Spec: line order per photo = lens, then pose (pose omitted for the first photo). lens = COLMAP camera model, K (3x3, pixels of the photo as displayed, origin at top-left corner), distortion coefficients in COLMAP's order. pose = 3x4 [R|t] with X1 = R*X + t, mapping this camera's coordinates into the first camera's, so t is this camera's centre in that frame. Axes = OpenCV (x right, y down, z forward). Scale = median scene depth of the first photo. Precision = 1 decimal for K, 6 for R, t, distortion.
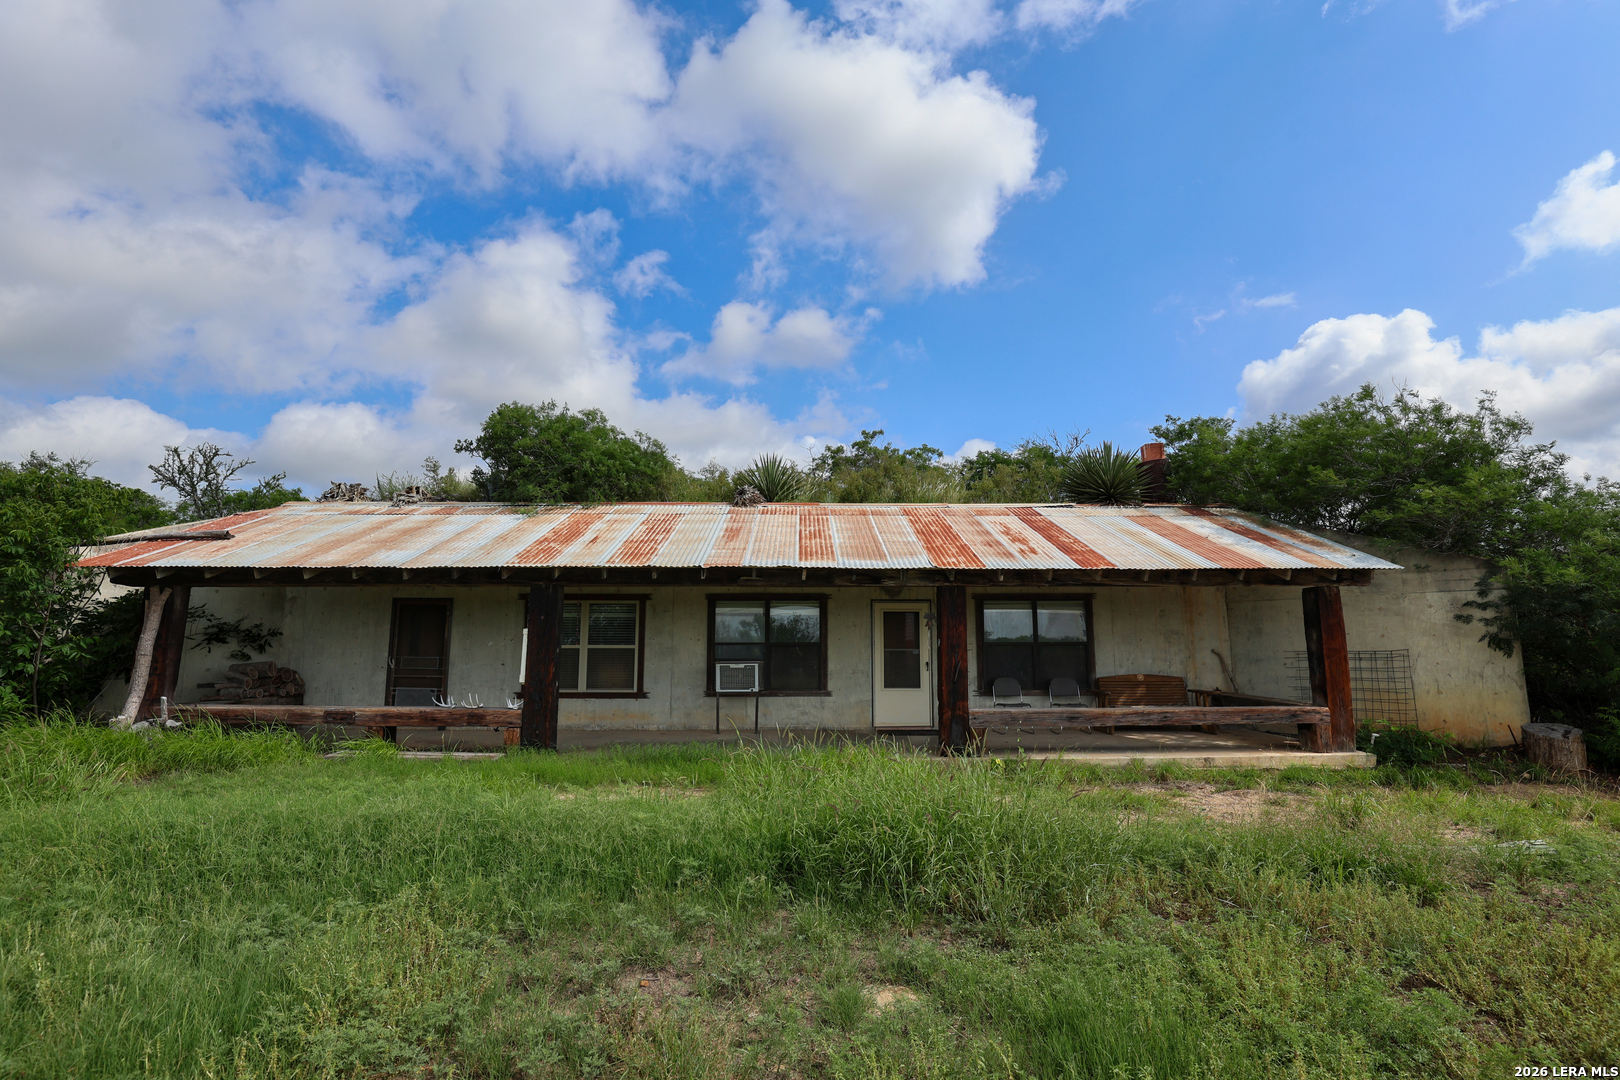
lens RADIAL K [[755.3, 0, 800.5], [0, 755.3, 522.3], [0, 0, 1]] dist [-0.024004, -0.002160]
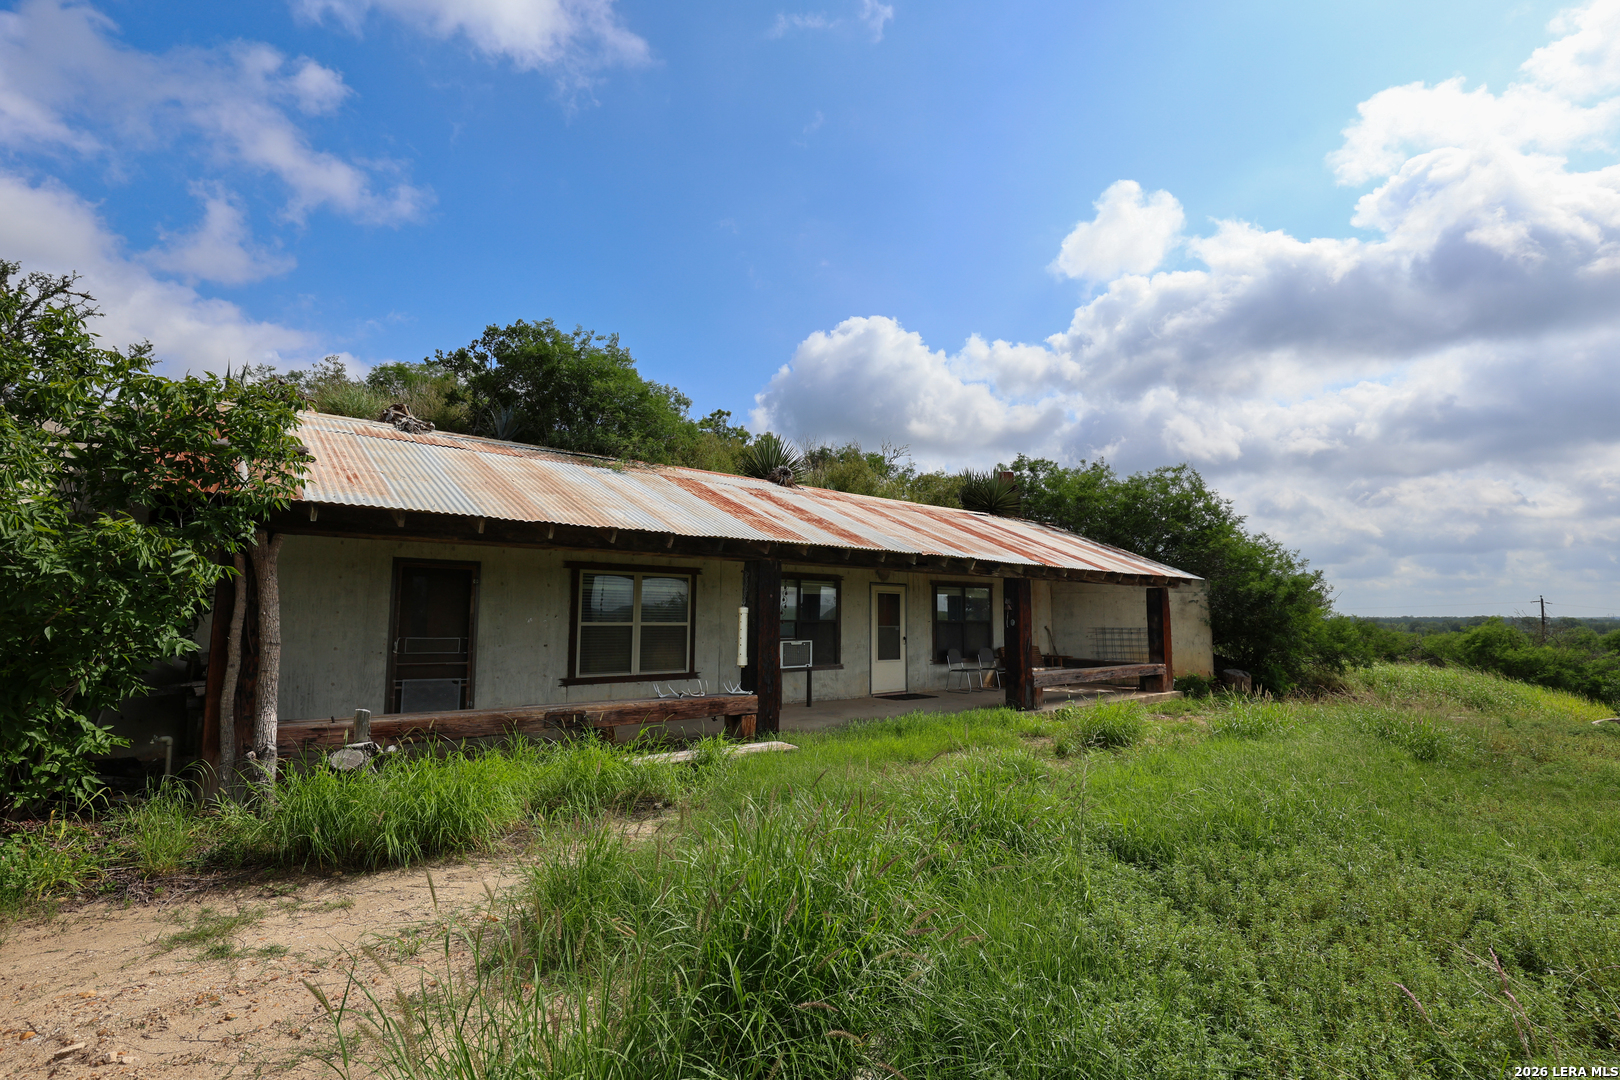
lens RADIAL K [[755.3, 0, 818.8], [0, 755.3, 542.2], [0, 0, 1]] dist [-0.024004, -0.002160]
pose [[0.775034, 0.068839, 0.628159, -0.690032], [-0.095289, 0.995414, 0.008483, 0.041868], [-0.624694, -0.066431, 0.778039, 0.184258]]
